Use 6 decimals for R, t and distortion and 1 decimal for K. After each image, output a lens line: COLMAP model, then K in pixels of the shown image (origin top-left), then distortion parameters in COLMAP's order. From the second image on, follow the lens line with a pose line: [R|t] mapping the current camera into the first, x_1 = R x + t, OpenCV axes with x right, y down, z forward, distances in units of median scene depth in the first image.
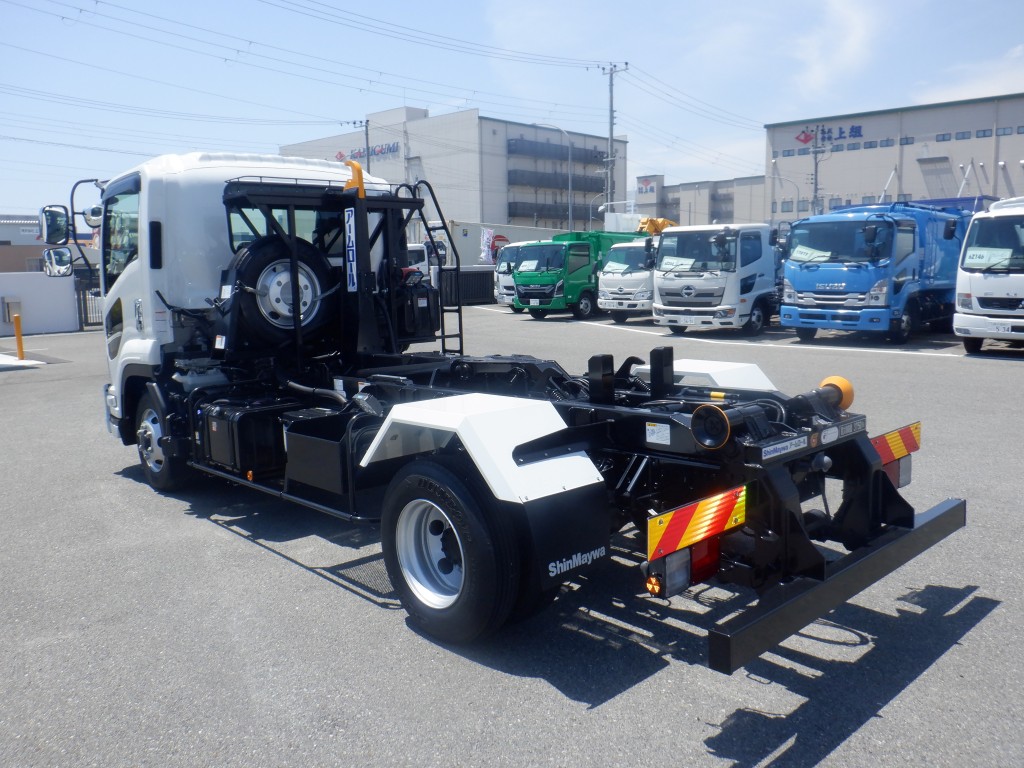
lens RADIAL K [[820.1, 0, 498.2], [0, 820.1, 373.4], [0, 0, 1]] dist [-0.018277, -0.015317]
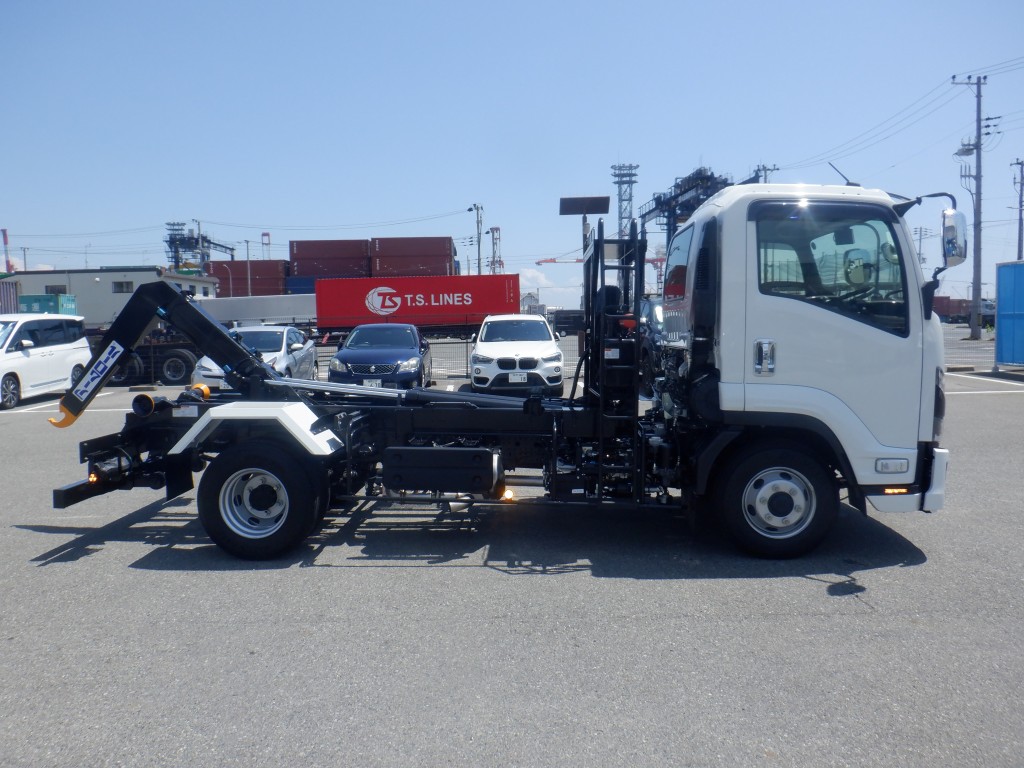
lens RADIAL K [[820.1, 0, 505.5], [0, 820.1, 380.7], [0, 0, 1]] dist [-0.018277, -0.015317]
pose [[-0.710202, 0.077401, -0.699730, 0.778251], [-0.065217, 0.982430, 0.174865, -0.263151], [0.700971, 0.169824, -0.692676, 1.968595]]
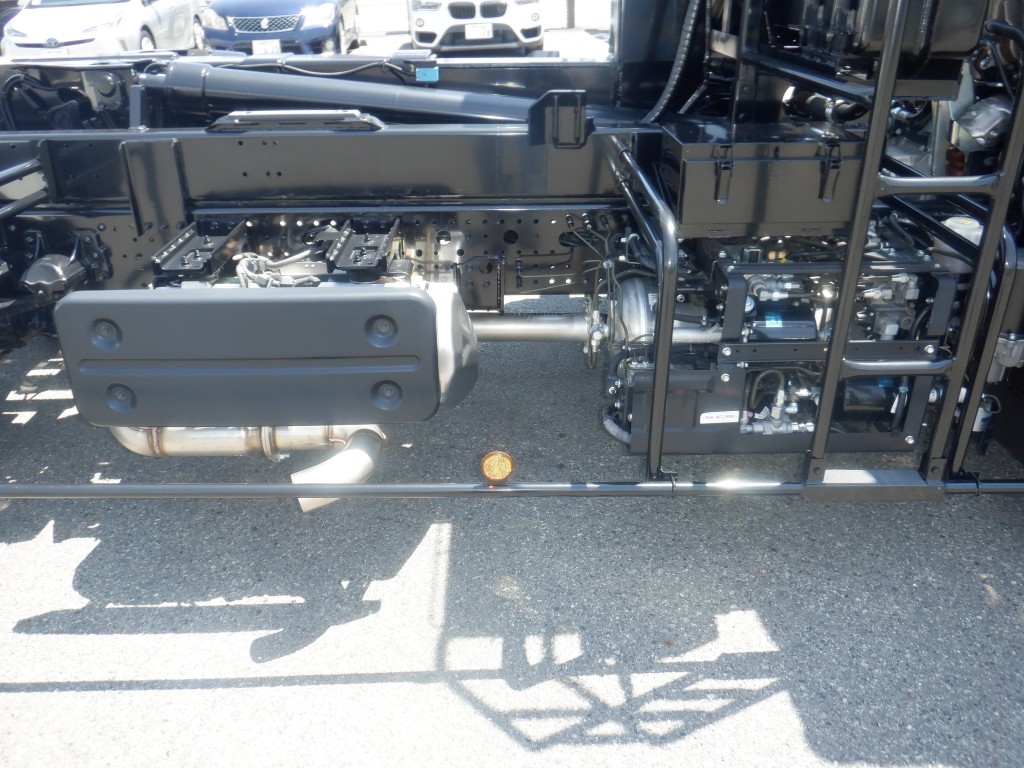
lens RADIAL K [[820.1, 0, 509.6], [0, 820.1, 370.3], [0, 0, 1]] dist [-0.018277, -0.015317]
pose [[-0.667653, 0.366937, -0.647763, 0.215385], [-0.049992, 0.846035, 0.530778, -0.119736], [0.742792, 0.386758, -0.546514, 1.407222]]
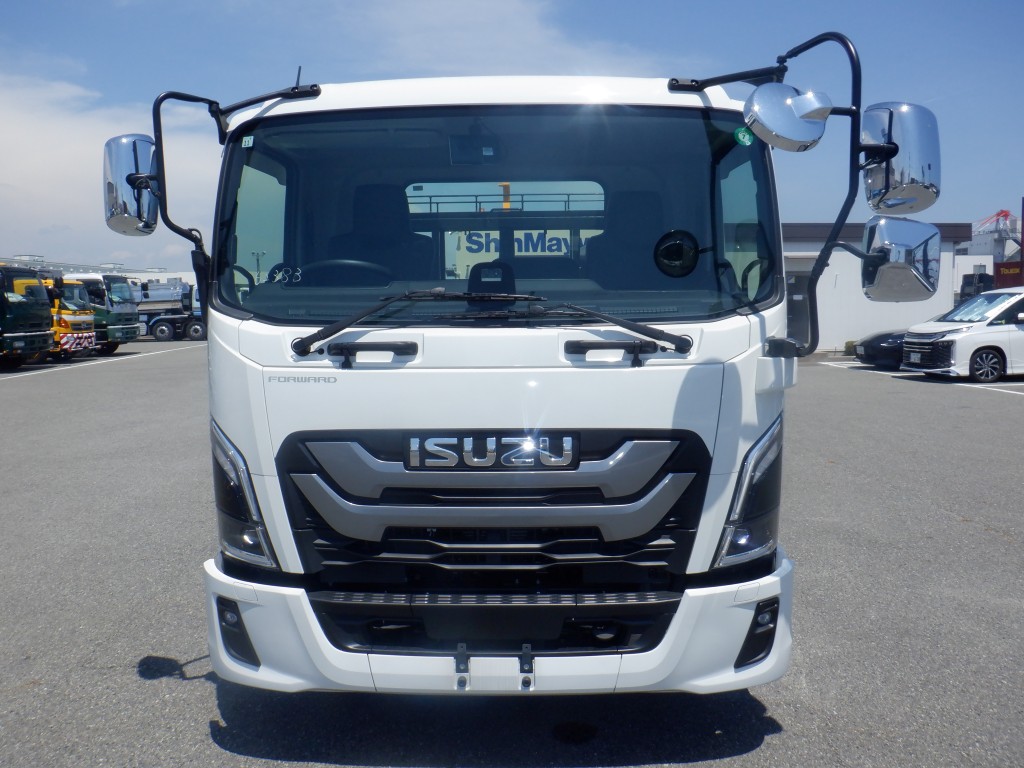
lens RADIAL K [[820.1, 0, 515.0], [0, 820.1, 382.4], [0, 0, 1]] dist [-0.018277, -0.015317]
pose [[-0.730436, -0.039754, 0.681823, -0.898472], [0.111183, 0.978067, 0.176137, -0.228613], [-0.673871, 0.204464, -0.709995, 1.879227]]
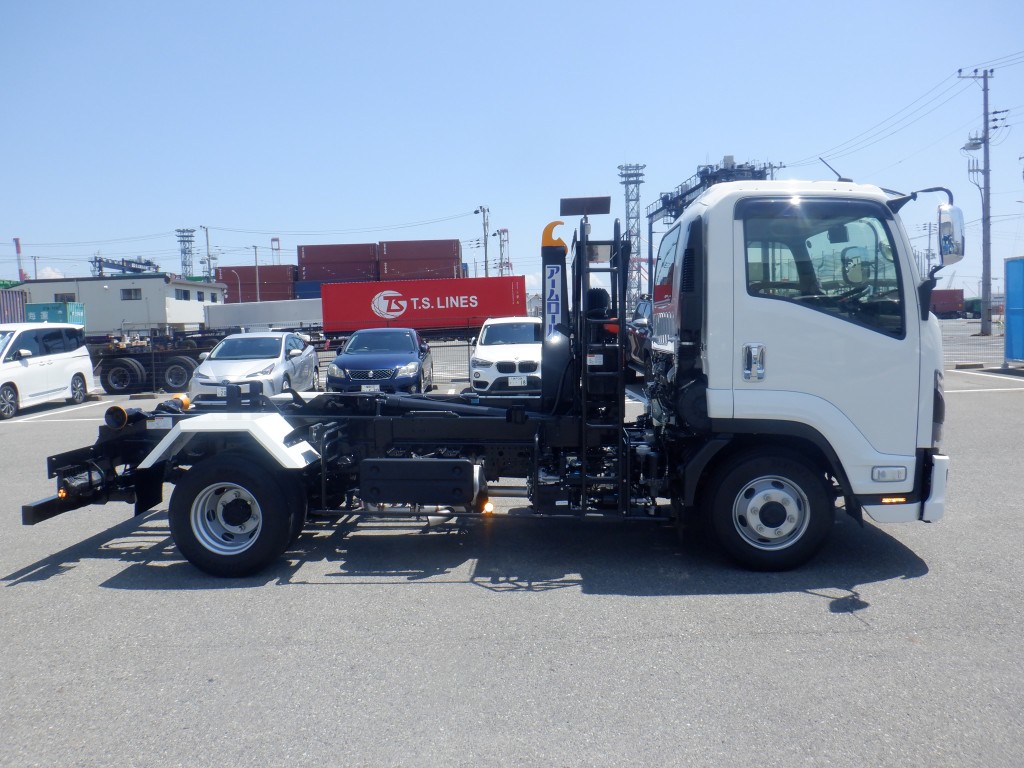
lens RADIAL K [[820.1, 0, 504.6], [0, 820.1, 378.1], [0, 0, 1]] dist [-0.018277, -0.015317]
pose [[-0.718188, 0.082511, -0.690940, 0.722716], [-0.050928, 0.984049, 0.170451, -0.266679], [0.693983, 0.157604, -0.702530, 1.966683]]
